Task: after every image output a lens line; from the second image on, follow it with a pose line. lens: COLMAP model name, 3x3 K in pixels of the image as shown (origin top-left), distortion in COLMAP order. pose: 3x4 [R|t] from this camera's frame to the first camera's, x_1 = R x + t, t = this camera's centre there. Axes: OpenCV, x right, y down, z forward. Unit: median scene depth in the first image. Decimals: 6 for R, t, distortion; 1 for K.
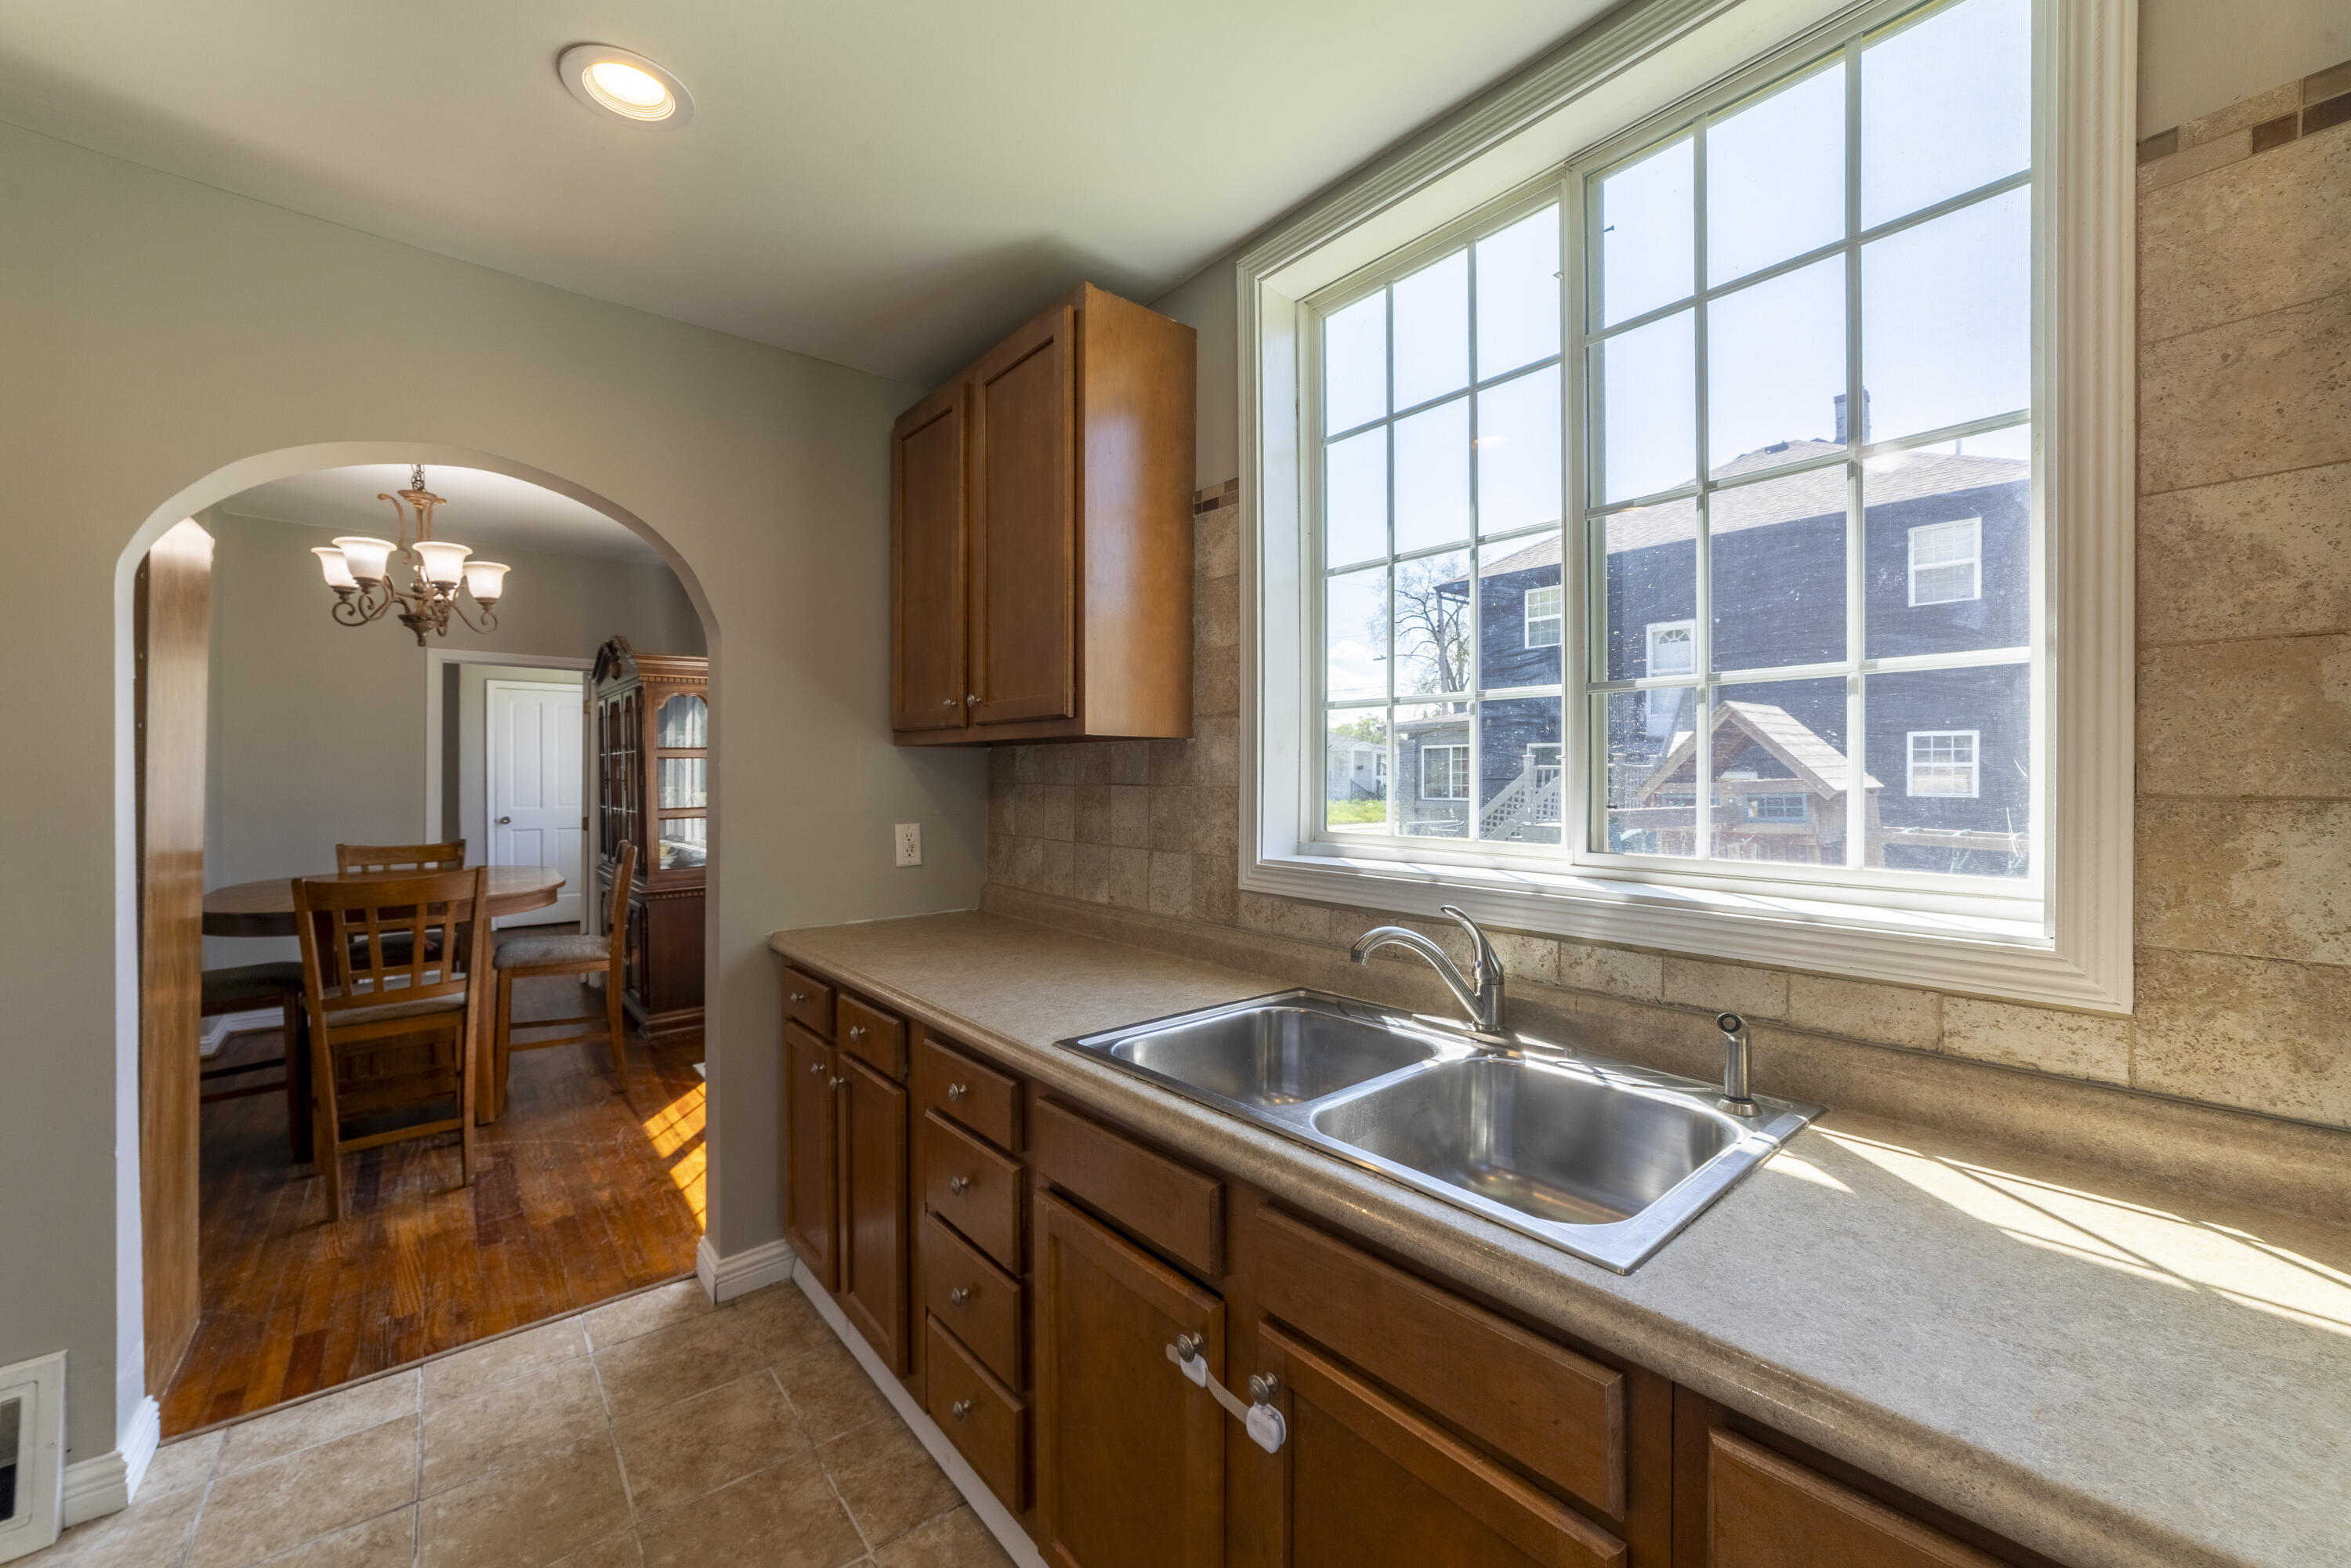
lens RADIAL K [[899.9, 0, 1163.7], [0, 899.9, 779.6], [0, 0, 1]] dist [-0.025011, 0.006927]
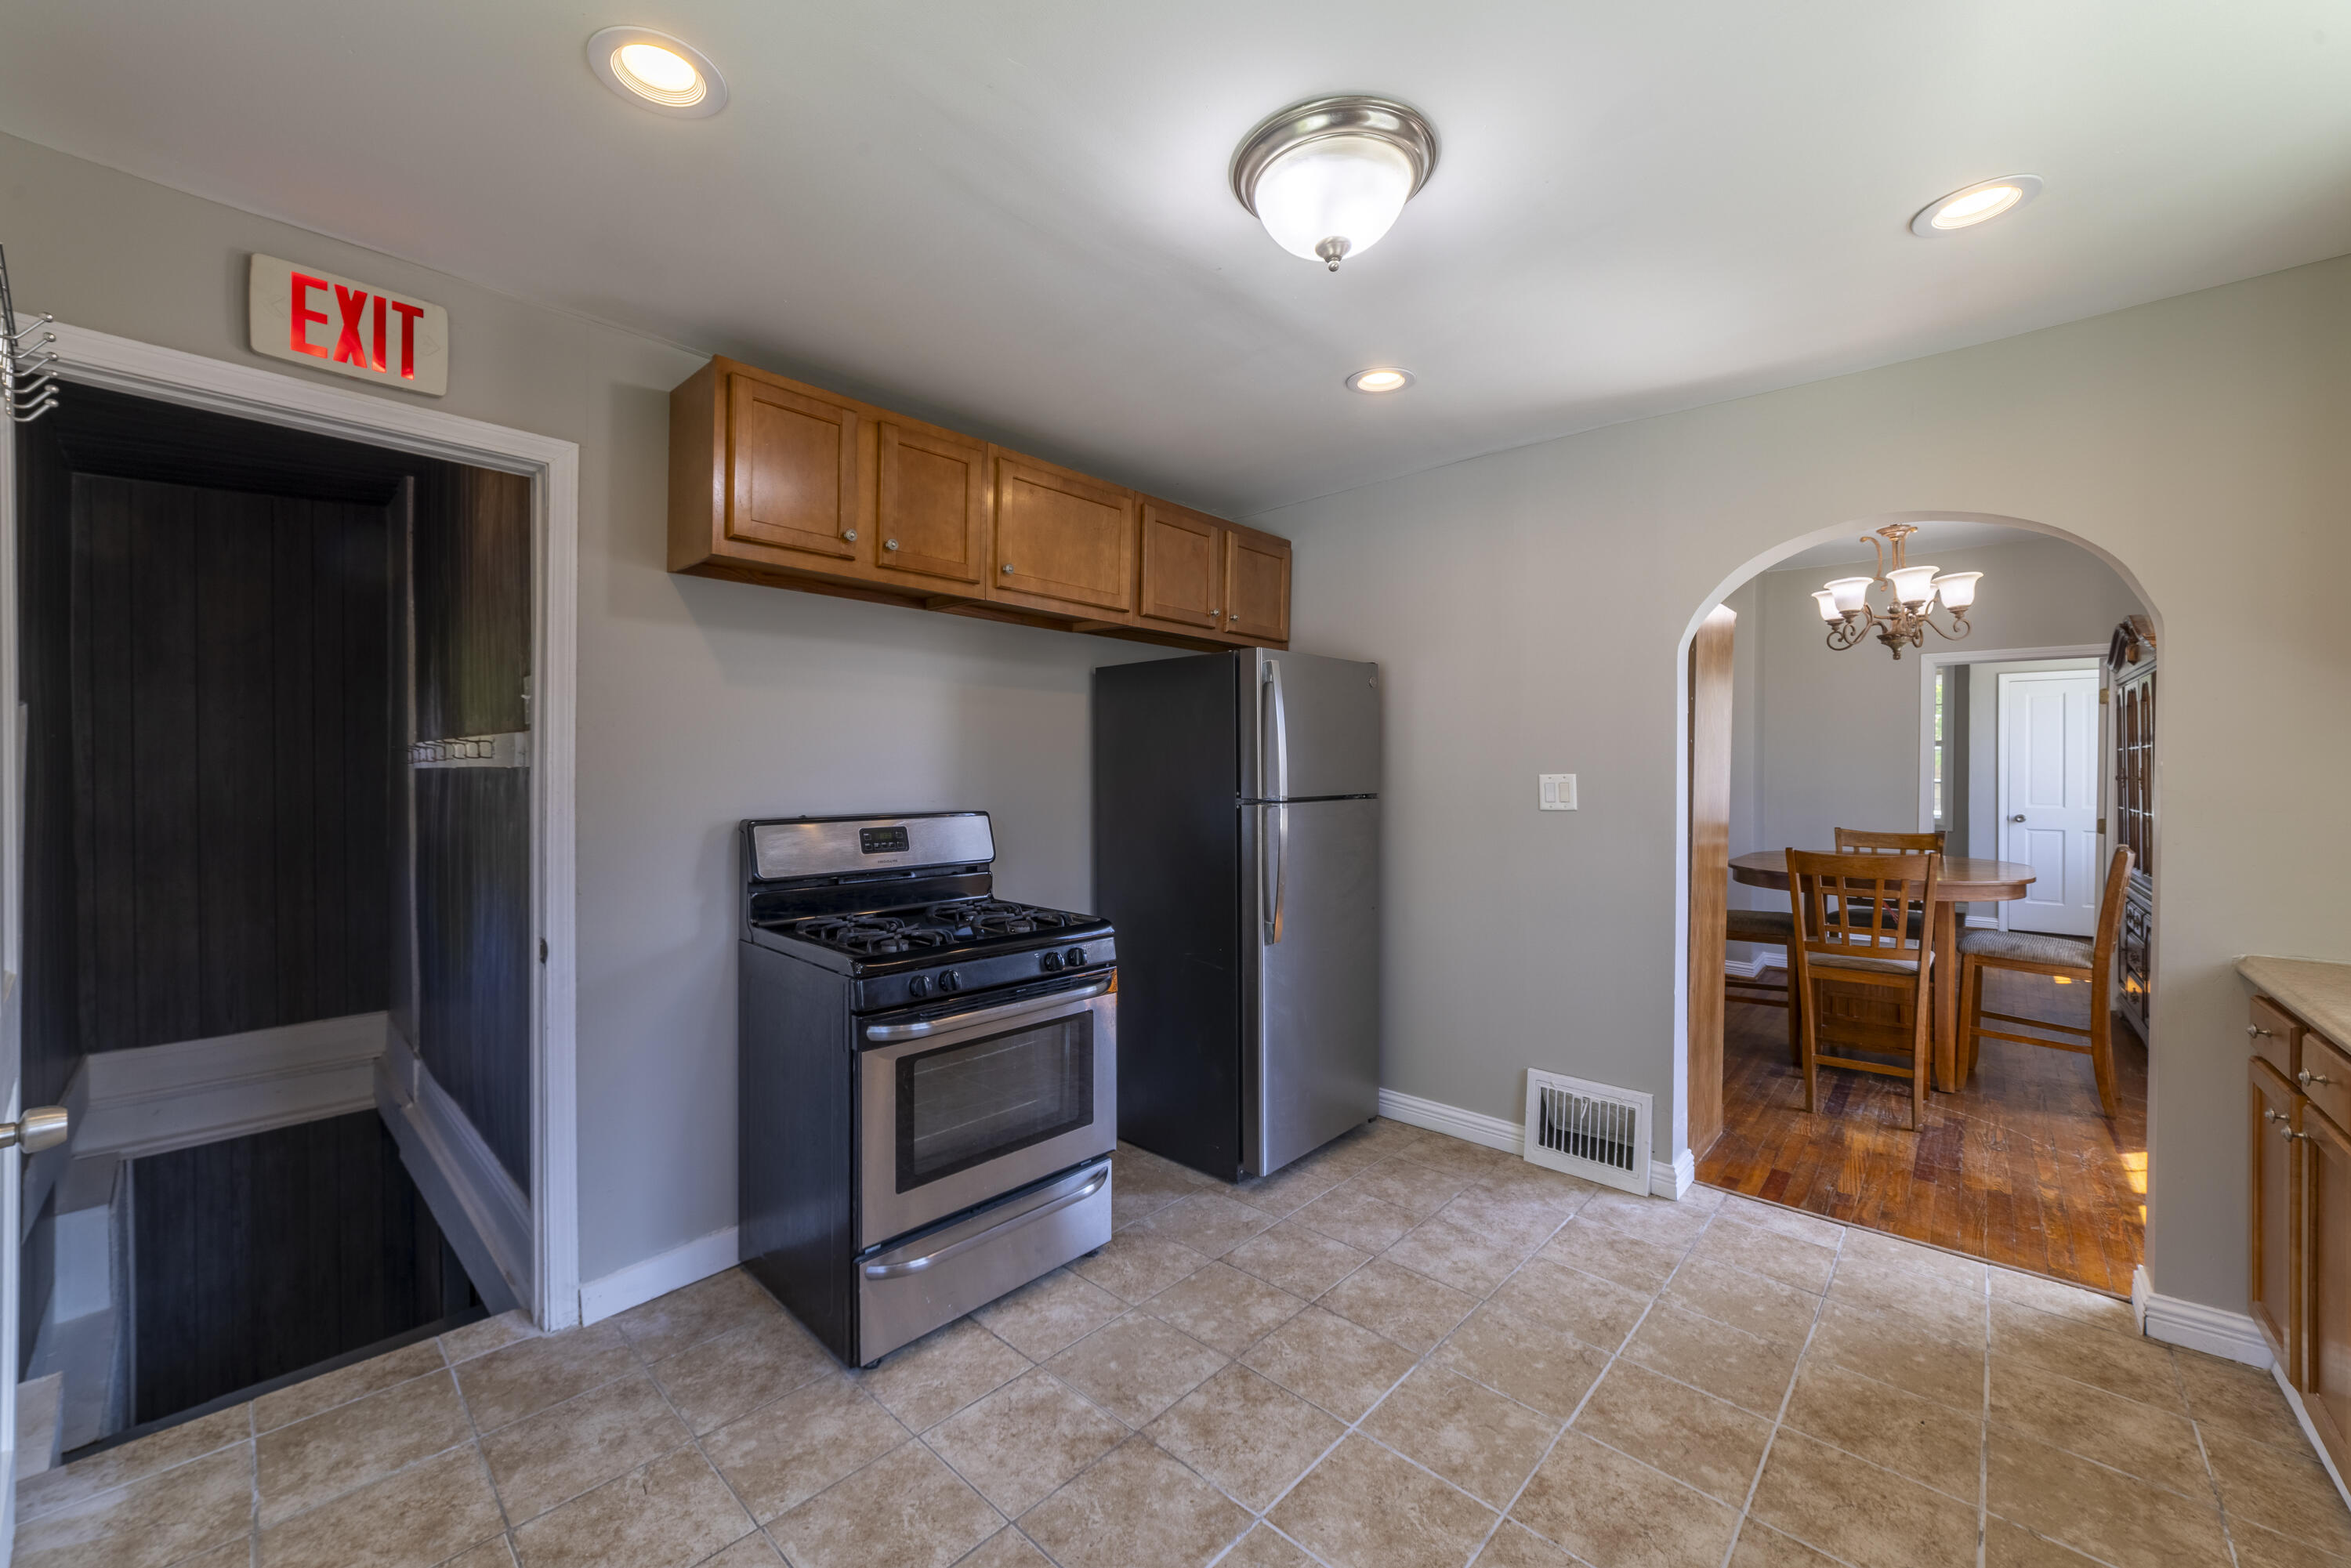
lens RADIAL K [[906.1, 0, 1152.7], [0, 906.1, 760.9], [0, 0, 1]] dist [-0.028154, 0.008896]
pose [[0.132207, -0.005604, -0.991206, 0.282922], [-0.009651, 0.999929, -0.006941, -0.002582], [0.991175, 0.010484, 0.132144, -0.168312]]
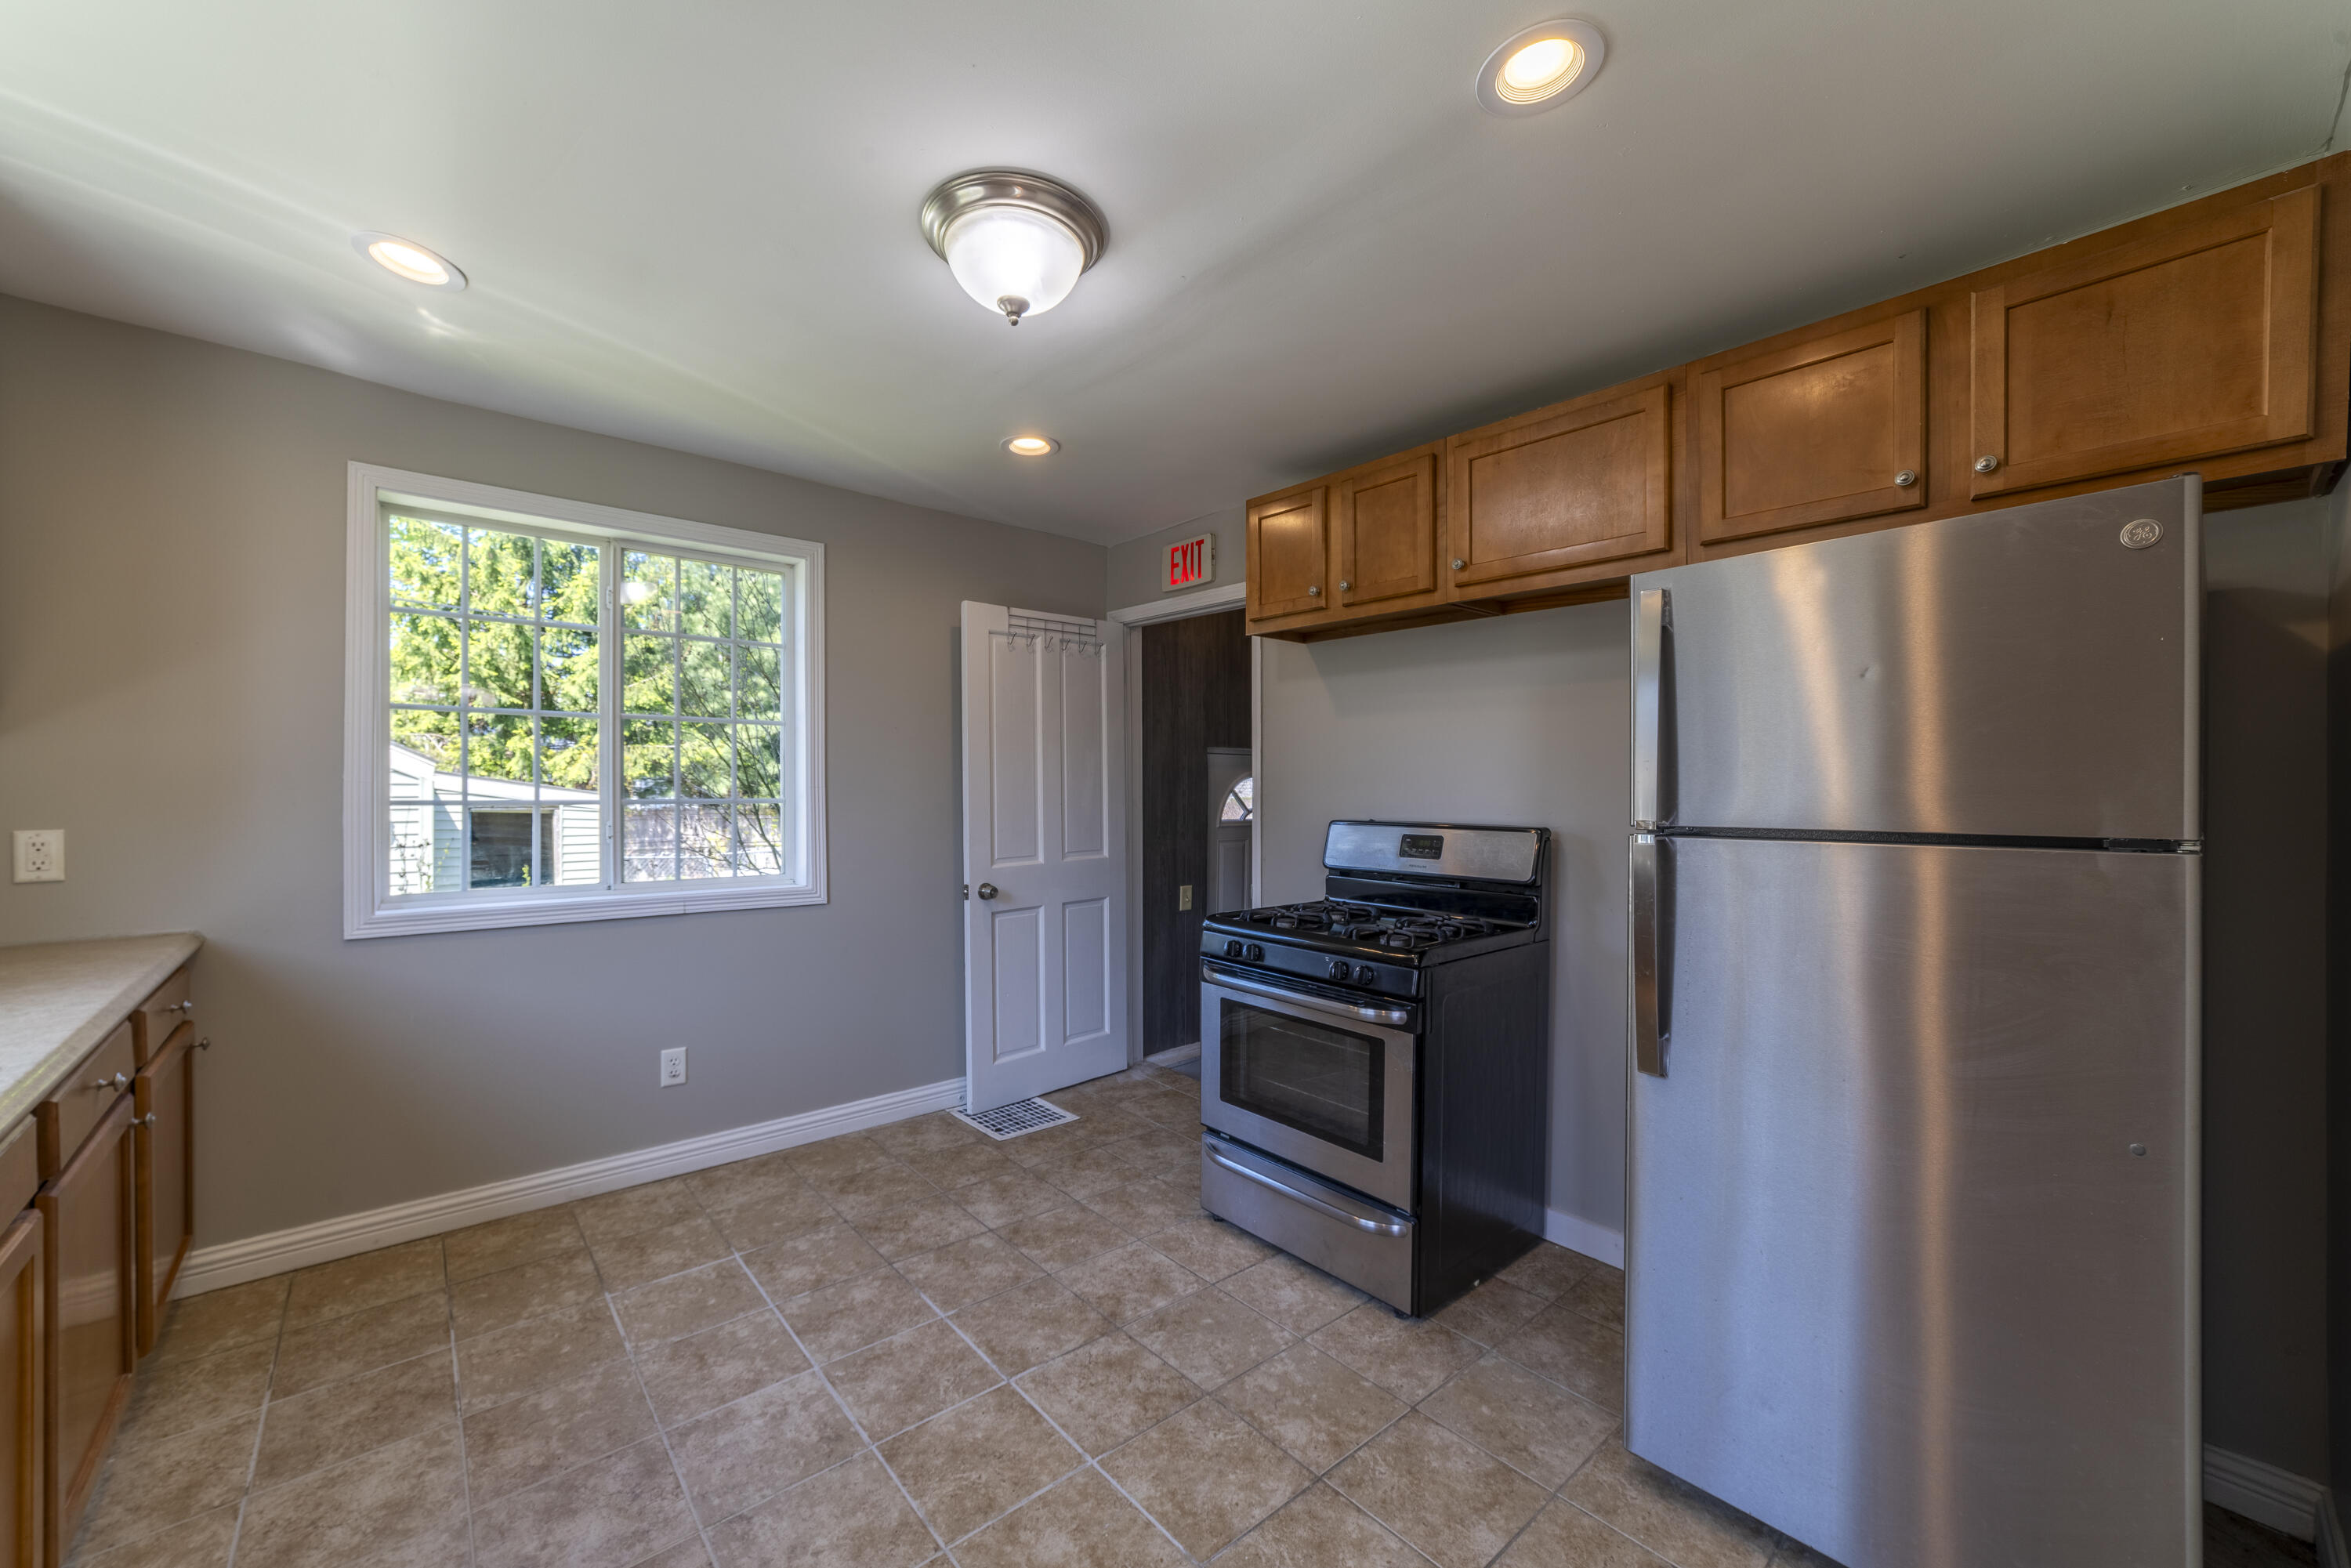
lens RADIAL K [[899.9, 0, 1163.7], [0, 899.9, 779.6], [0, 0, 1]] dist [-0.025011, 0.006927]
pose [[-0.999252, -0.002542, -0.038582, -0.502760], [-0.002608, 0.999995, 0.001676, 0.001079], [0.038578, 0.001775, -0.999254, 0.860647]]
